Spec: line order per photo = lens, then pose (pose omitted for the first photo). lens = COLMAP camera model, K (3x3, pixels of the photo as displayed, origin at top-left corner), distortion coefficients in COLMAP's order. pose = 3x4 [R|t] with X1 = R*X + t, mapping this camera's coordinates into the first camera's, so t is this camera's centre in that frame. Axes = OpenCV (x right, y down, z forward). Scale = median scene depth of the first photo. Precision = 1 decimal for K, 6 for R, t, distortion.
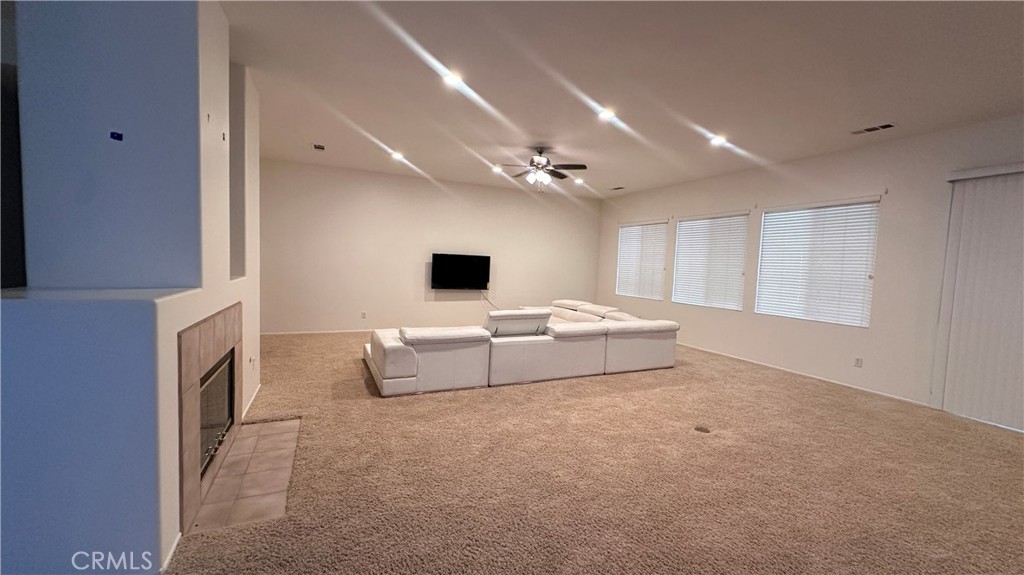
lens RADIAL K [[405.5, 0, 507.9], [0, 405.5, 291.3], [0, 0, 1]] dist [-0.004127, 0.001347]
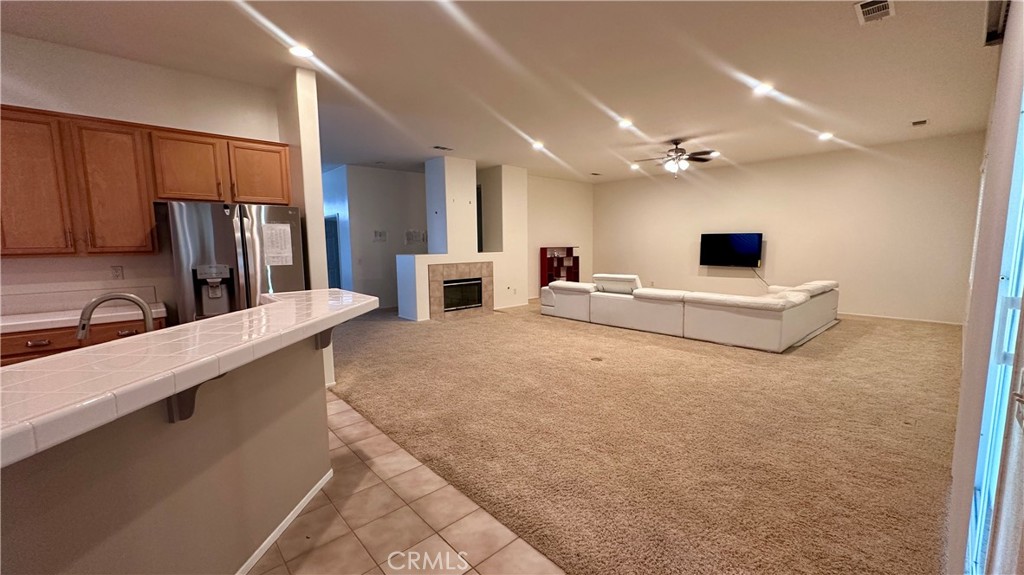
lens RADIAL K [[405.5, 0, 509.9], [0, 405.5, 288.2], [0, 0, 1]] dist [-0.004127, 0.001347]
pose [[0.302264, 0.066054, -0.950933, 1.184564], [-0.042575, 0.997536, 0.055758, 0.028973], [0.952273, 0.023632, 0.304331, 0.217336]]
